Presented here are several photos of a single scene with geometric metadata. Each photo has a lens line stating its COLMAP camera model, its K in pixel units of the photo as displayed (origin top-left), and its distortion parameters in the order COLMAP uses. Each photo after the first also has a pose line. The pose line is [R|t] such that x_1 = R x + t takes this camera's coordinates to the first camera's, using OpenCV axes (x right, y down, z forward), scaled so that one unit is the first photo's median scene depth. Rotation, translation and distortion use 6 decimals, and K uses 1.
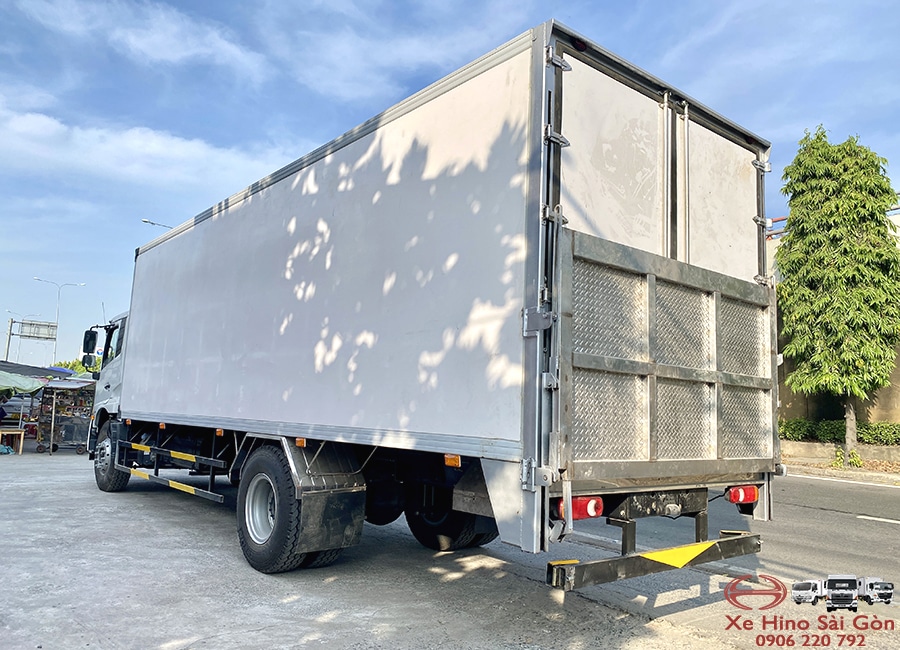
lens RADIAL K [[701.6, 0, 450.6], [0, 701.6, 328.7], [0, 0, 1]] dist [0.001945, 0.004616]
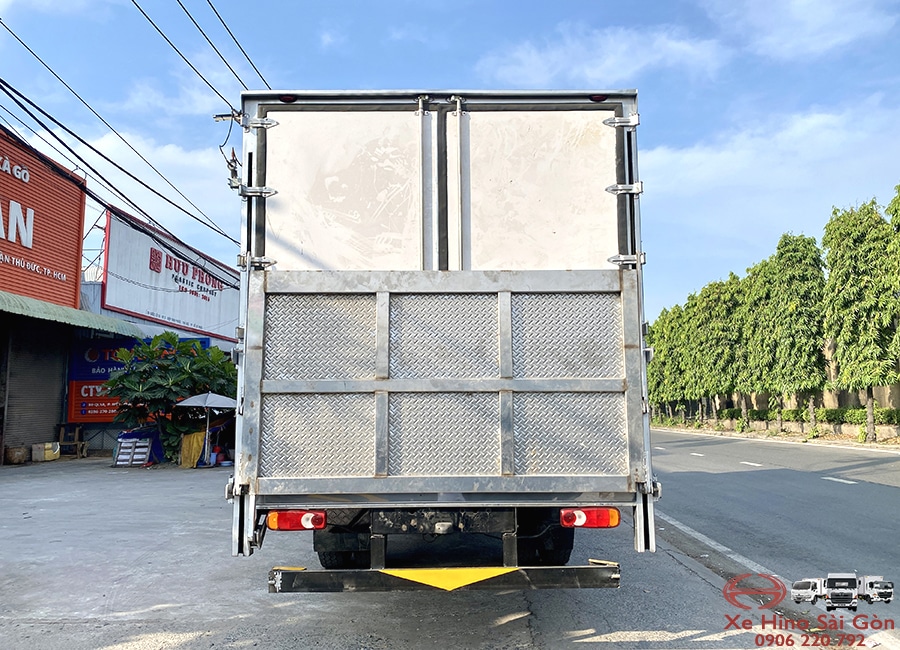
lens RADIAL K [[709.7, 0, 450.4], [0, 709.7, 332.7], [0, 0, 1]] dist [0.051242, -0.074549]
pose [[0.774766, -0.111600, -0.622321, 0.958960], [0.112094, 0.992951, -0.038511, 0.029846], [0.622232, -0.039922, 0.781814, 0.251521]]
